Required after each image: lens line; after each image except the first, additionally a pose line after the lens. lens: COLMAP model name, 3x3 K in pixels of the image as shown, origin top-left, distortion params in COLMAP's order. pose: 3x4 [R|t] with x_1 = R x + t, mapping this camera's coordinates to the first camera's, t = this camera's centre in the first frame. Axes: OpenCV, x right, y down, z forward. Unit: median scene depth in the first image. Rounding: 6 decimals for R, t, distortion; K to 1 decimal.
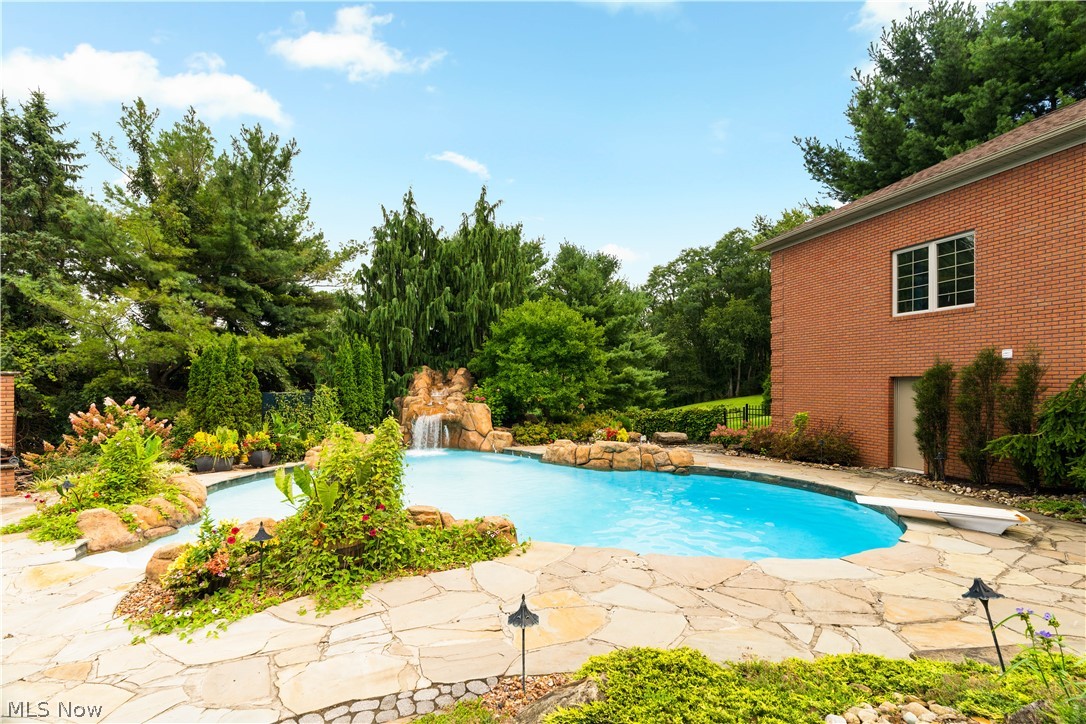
lens RADIAL K [[494.2, 0, 544.3], [0, 494.2, 375.2], [0, 0, 1]] dist [-0.002553, -0.000507]
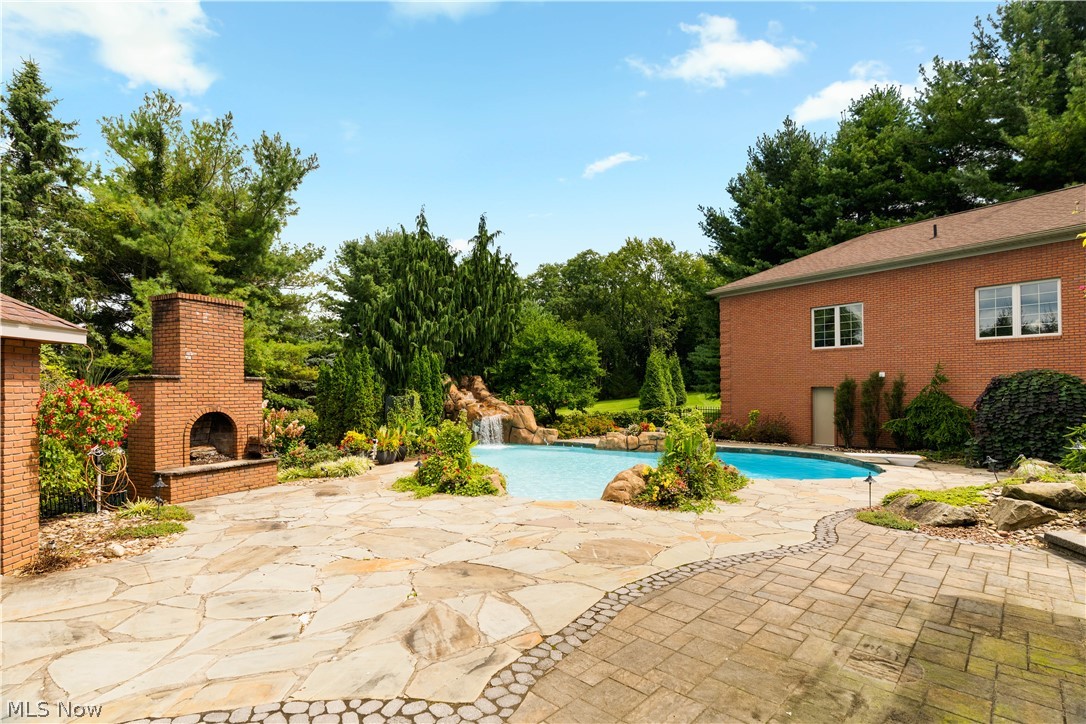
lens RADIAL K [[504.3, 0, 543.0], [0, 504.3, 362.0], [0, 0, 1]] dist [-0.000793, -0.000047]
pose [[0.942904, 0.023376, 0.332242, -0.616356], [-0.011387, 0.999213, -0.037985, -0.004484], [-0.332869, 0.032033, 0.942429, -0.231444]]
